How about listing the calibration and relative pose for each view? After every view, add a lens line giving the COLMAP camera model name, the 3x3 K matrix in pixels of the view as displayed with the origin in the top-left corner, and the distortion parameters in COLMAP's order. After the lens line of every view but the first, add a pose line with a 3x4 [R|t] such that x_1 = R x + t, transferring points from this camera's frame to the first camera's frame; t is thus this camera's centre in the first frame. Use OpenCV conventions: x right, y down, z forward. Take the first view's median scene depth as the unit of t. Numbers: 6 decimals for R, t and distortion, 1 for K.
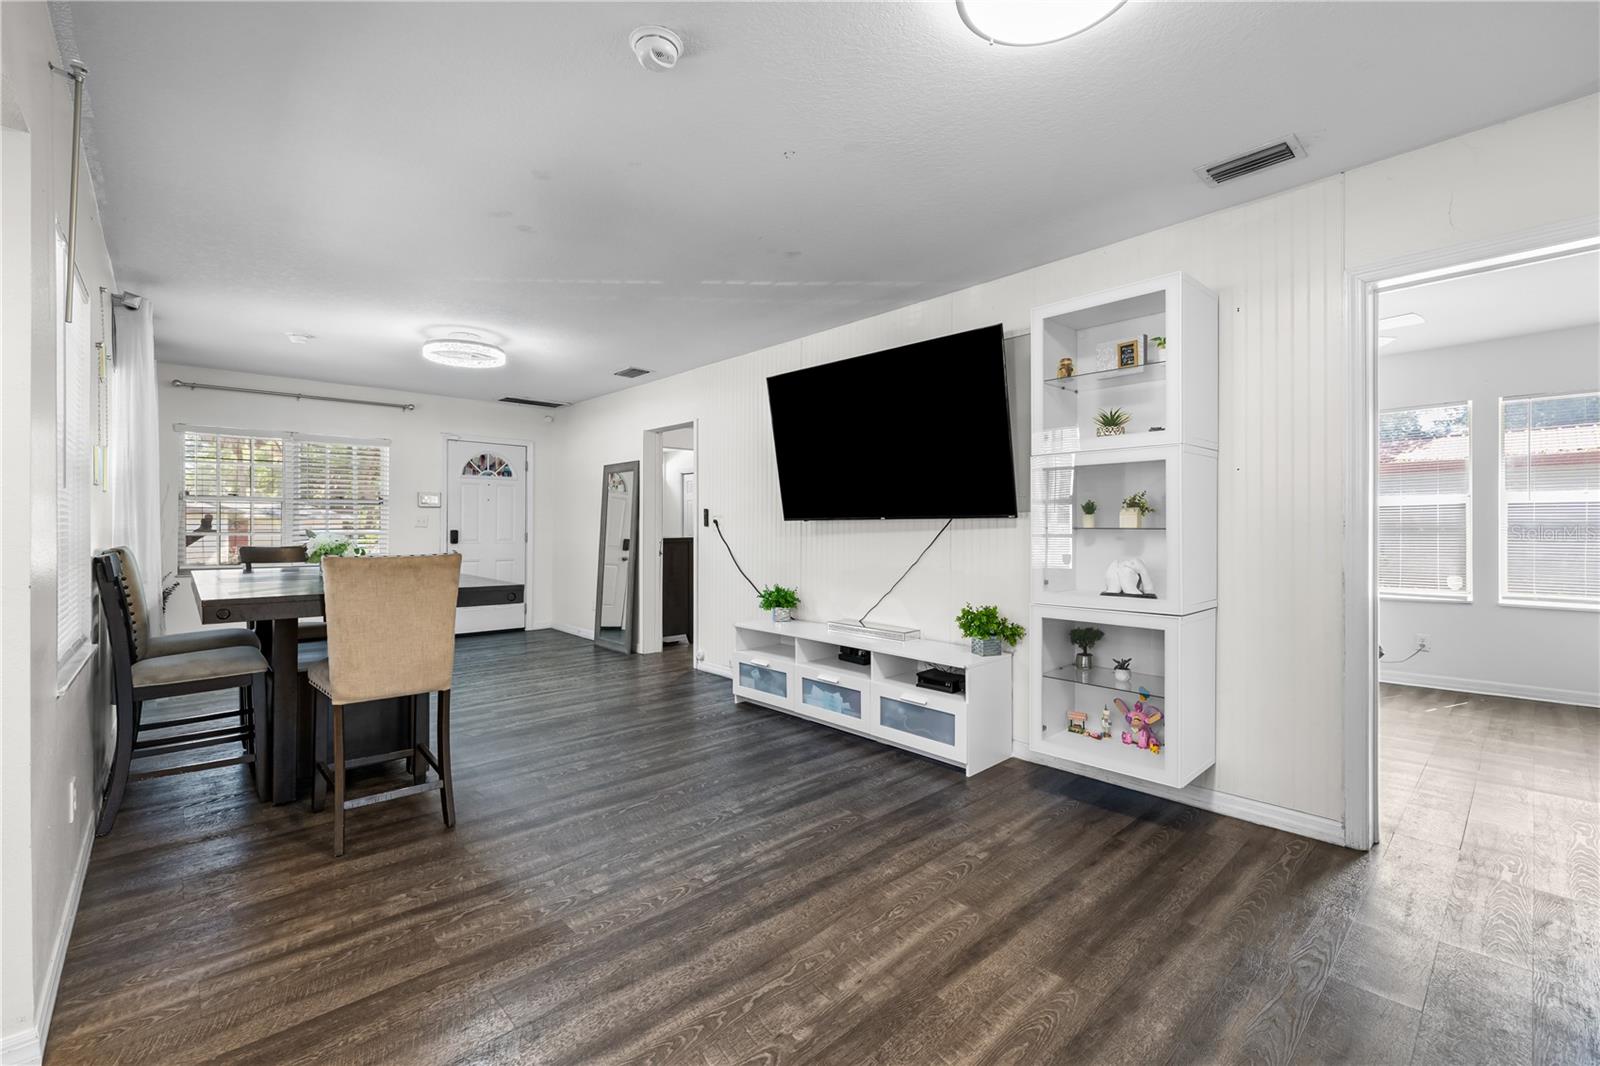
lens RADIAL K [[689.1, 0, 799.7], [0, 689.1, 525.5], [0, 0, 1]] dist [0.001653, 0.000696]
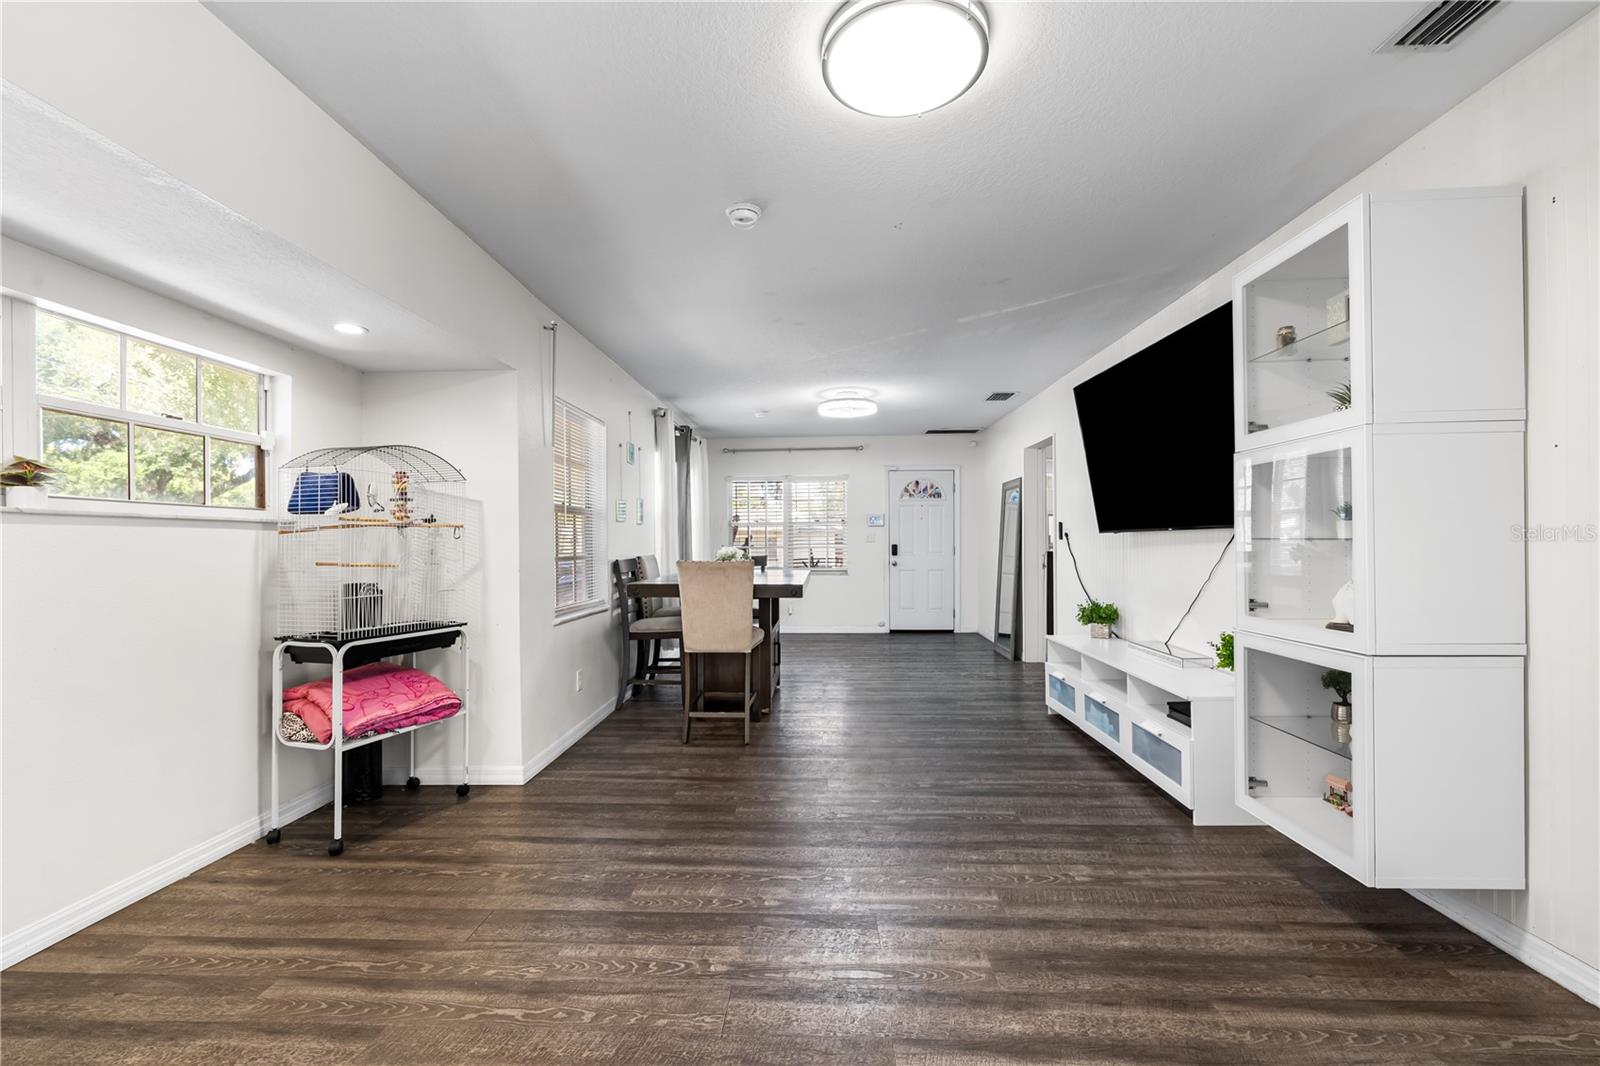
lens RADIAL K [[693.0, 0, 790.7], [0, 693.0, 535.6], [0, 0, 1]] dist [0.004875, 0.000021]
pose [[0.700171, -0.013258, -0.713852, 0.556295], [0.009939, 0.999912, -0.008821, 0.000931], [0.713906, -0.000919, 0.700241, 0.020861]]
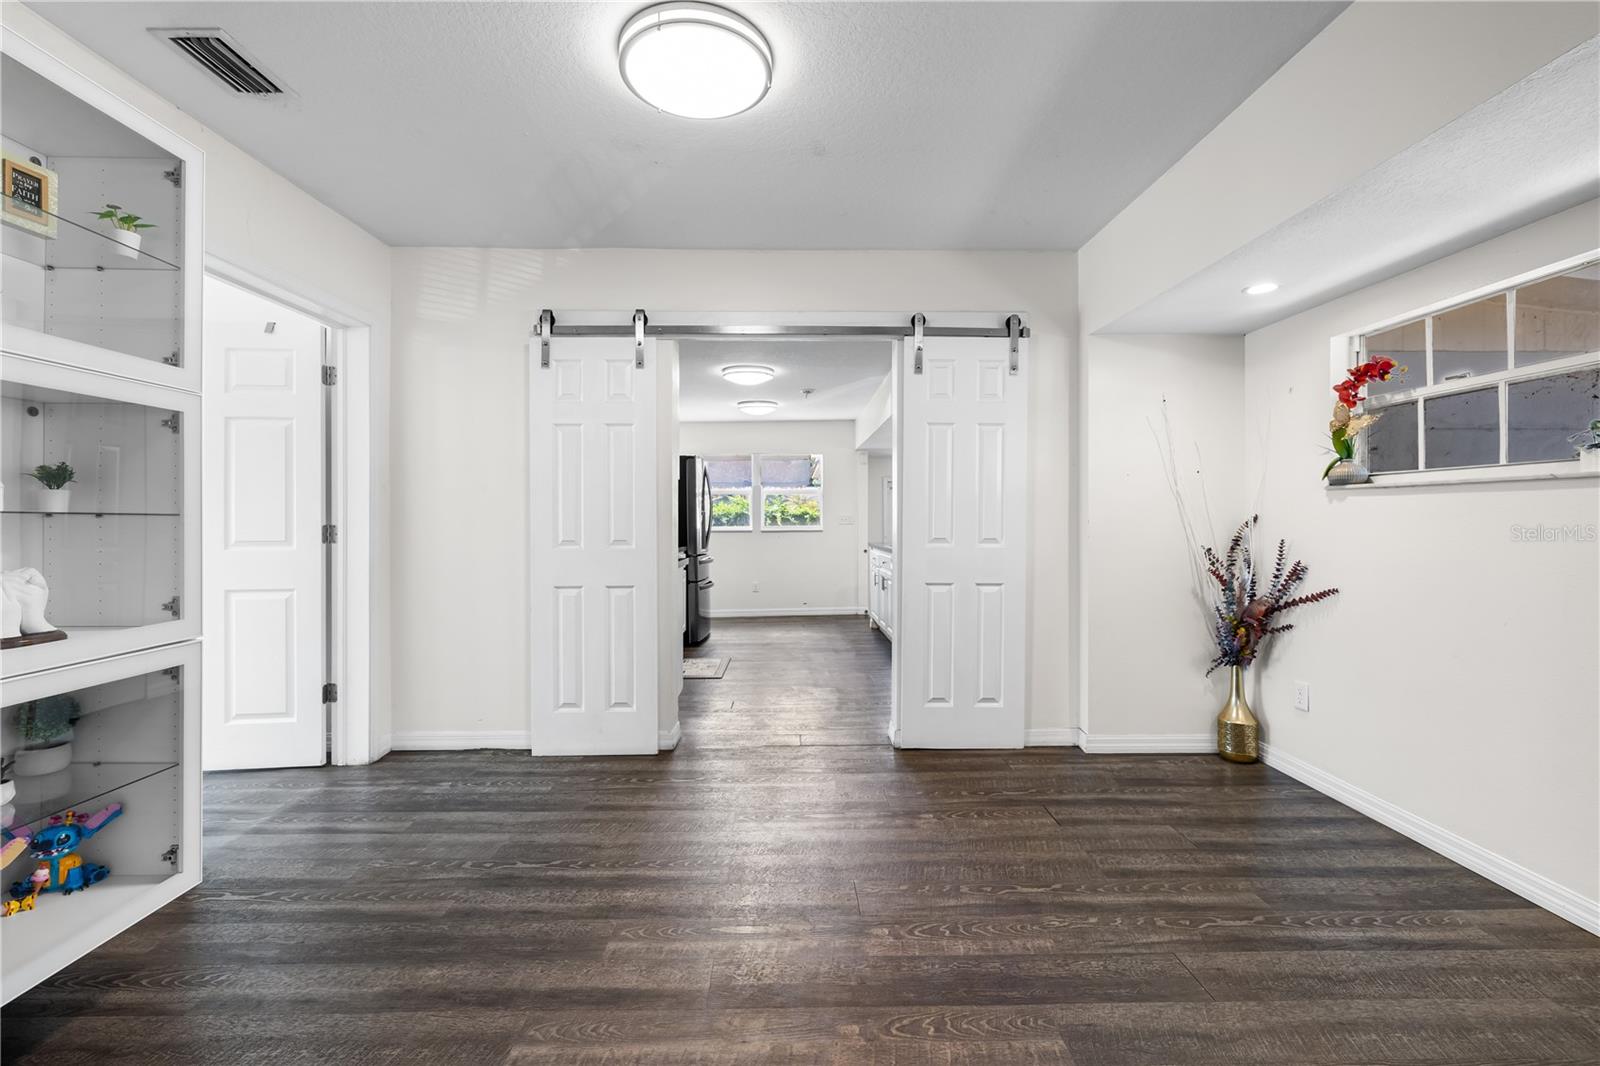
lens RADIAL K [[693.0, 0, 790.7], [0, 693.0, 535.6], [0, 0, 1]] dist [0.004875, 0.000021]
pose [[-0.736946, -0.018034, 0.675711, -0.312577], [-0.002690, 0.999714, 0.023747, 0.006632], [-0.675946, 0.015682, -0.736784, 0.939744]]
